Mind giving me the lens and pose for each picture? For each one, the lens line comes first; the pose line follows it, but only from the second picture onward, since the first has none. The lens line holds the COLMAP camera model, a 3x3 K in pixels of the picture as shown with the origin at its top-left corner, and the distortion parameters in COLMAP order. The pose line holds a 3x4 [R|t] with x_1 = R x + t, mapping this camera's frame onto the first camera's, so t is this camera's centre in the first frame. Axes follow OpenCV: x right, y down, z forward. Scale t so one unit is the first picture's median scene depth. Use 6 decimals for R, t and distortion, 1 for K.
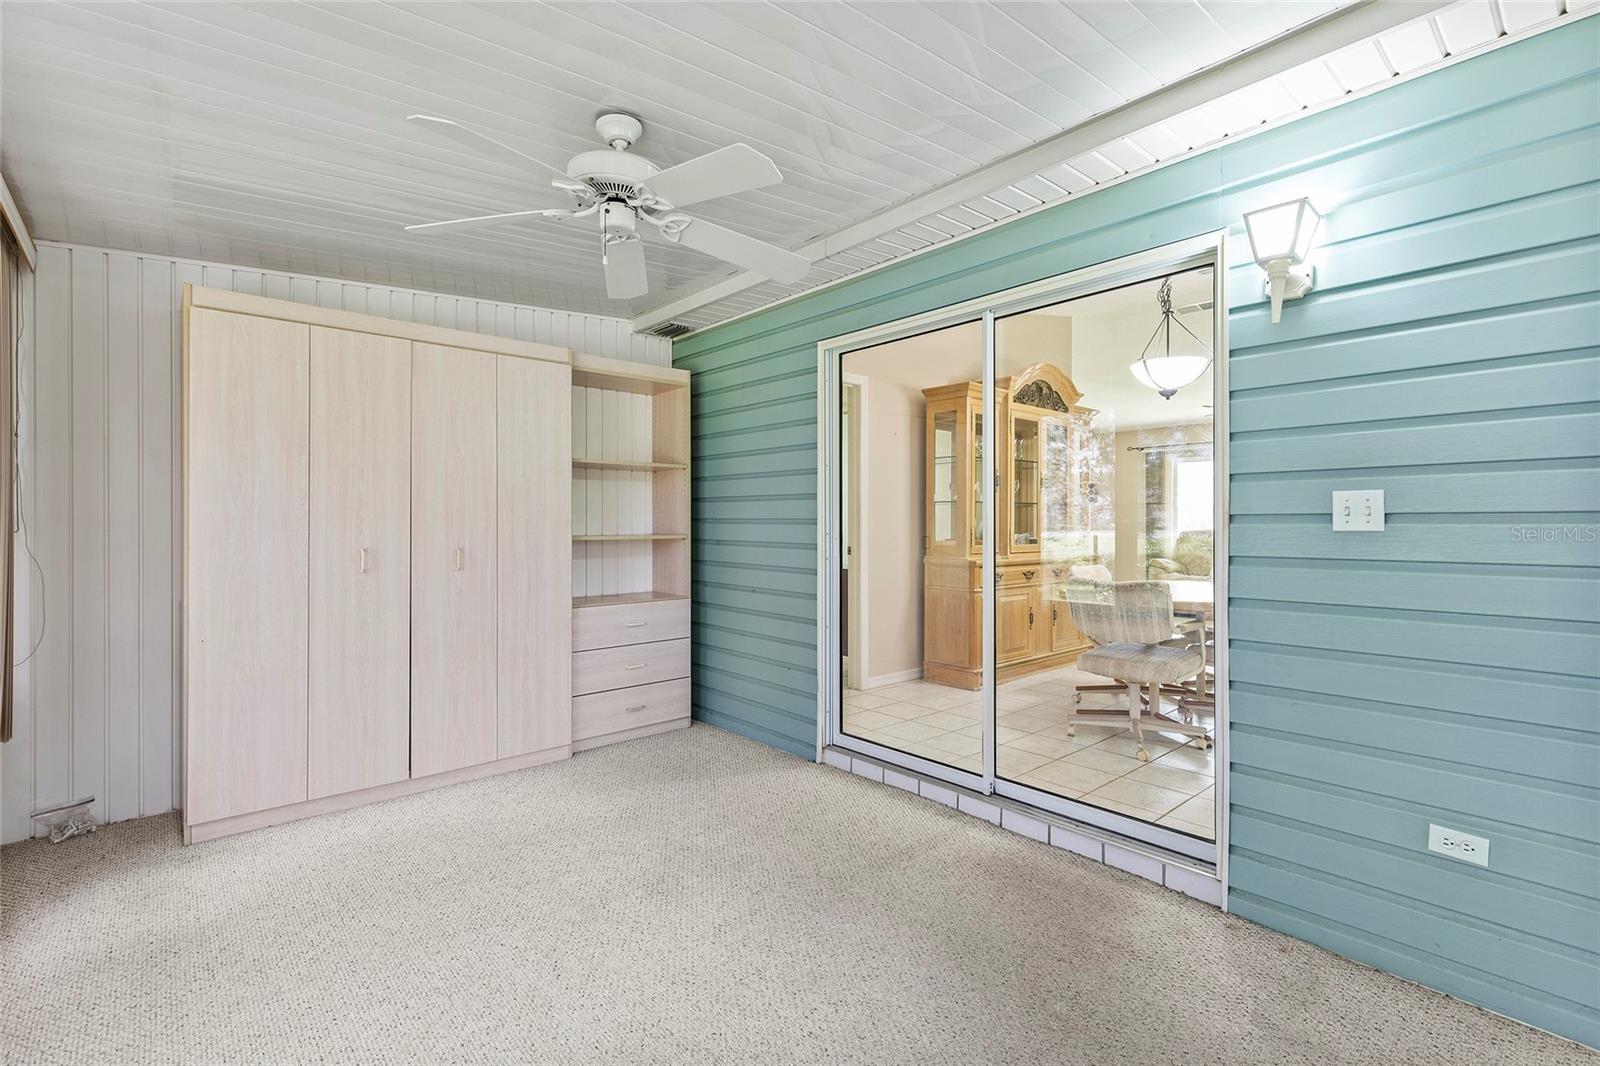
lens RADIAL K [[727.2, 0, 793.4], [0, 727.2, 529.4], [0, 0, 1]] dist [0.009497, -0.002442]
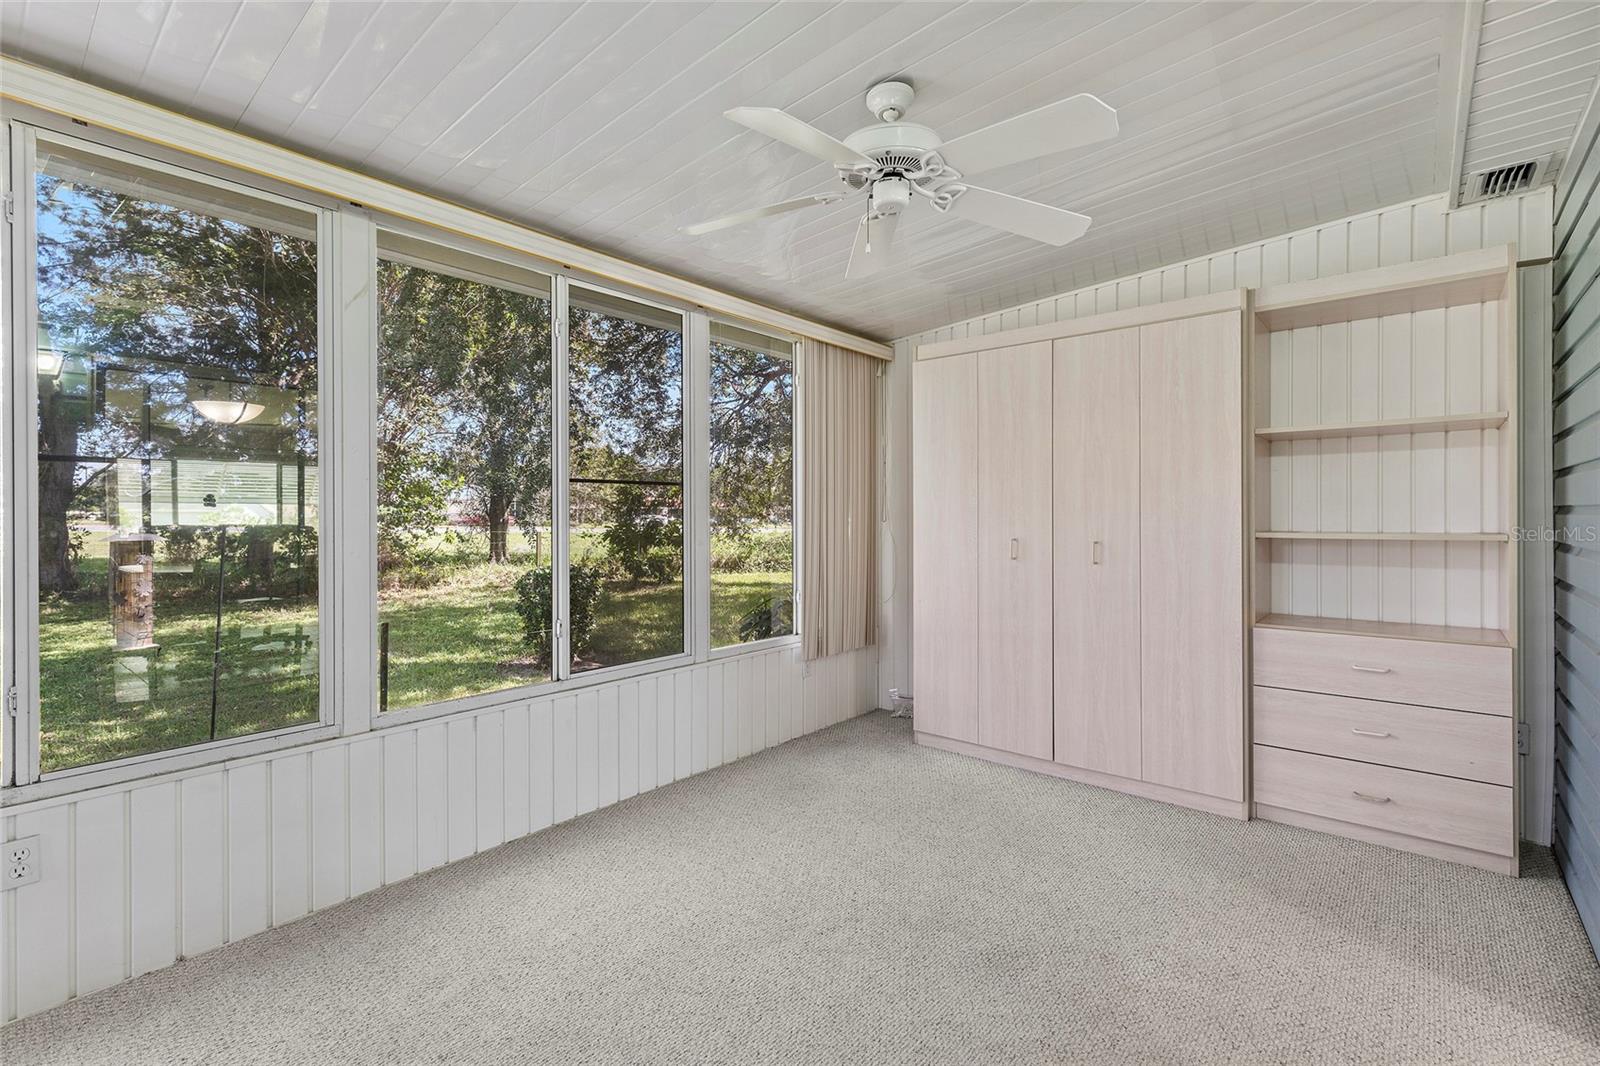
lens RADIAL K [[727.2, 0, 792.7], [0, 727.2, 520.5], [0, 0, 1]] dist [0.009497, -0.002442]
pose [[0.133650, 0.008578, -0.990992, 0.423370], [-0.002871, 0.999962, 0.008268, -0.009121], [0.991024, 0.001740, 0.133669, 0.457040]]
